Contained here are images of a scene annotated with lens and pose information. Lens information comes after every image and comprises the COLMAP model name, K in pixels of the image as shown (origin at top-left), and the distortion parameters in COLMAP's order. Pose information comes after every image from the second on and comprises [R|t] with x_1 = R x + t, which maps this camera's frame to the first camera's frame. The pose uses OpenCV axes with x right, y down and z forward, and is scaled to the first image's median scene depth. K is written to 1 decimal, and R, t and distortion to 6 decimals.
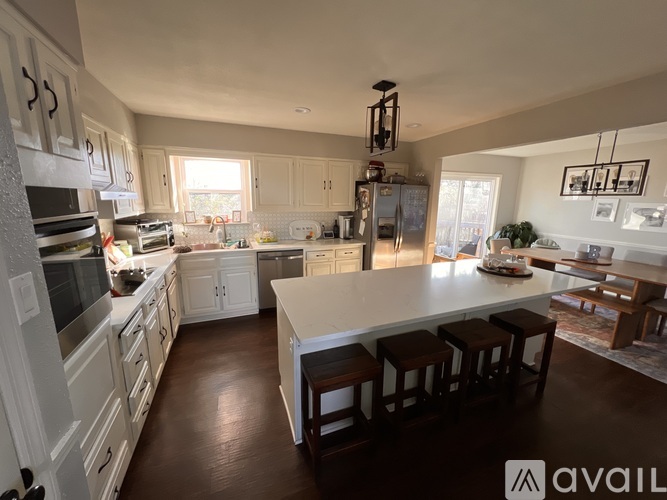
lens RADIAL K [[267.7, 0, 333.5], [0, 267.7, 250.0], [0, 0, 1]] dist [0.000374, -0.000076]
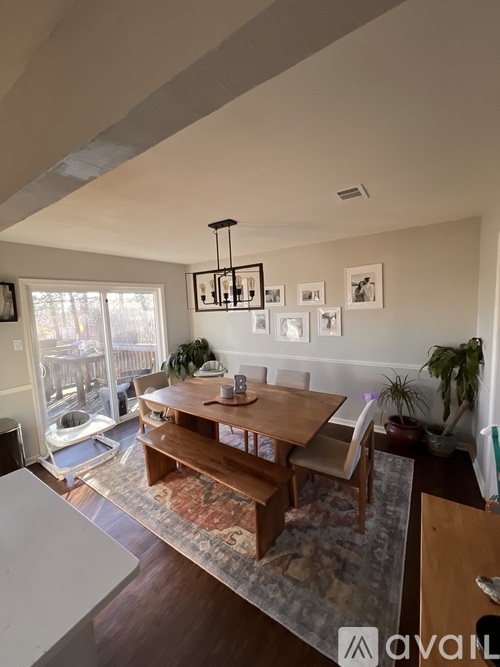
lens RADIAL K [[267.7, 0, 250.0], [0, 267.7, 333.5], [0, 0, 1]] dist [0.000374, -0.000076]
pose [[0.815227, -0.107491, 0.569079, 0.605897], [0.162626, 0.985577, -0.046806, -0.096179], [-0.555840, 0.130705, 0.820949, 0.363977]]
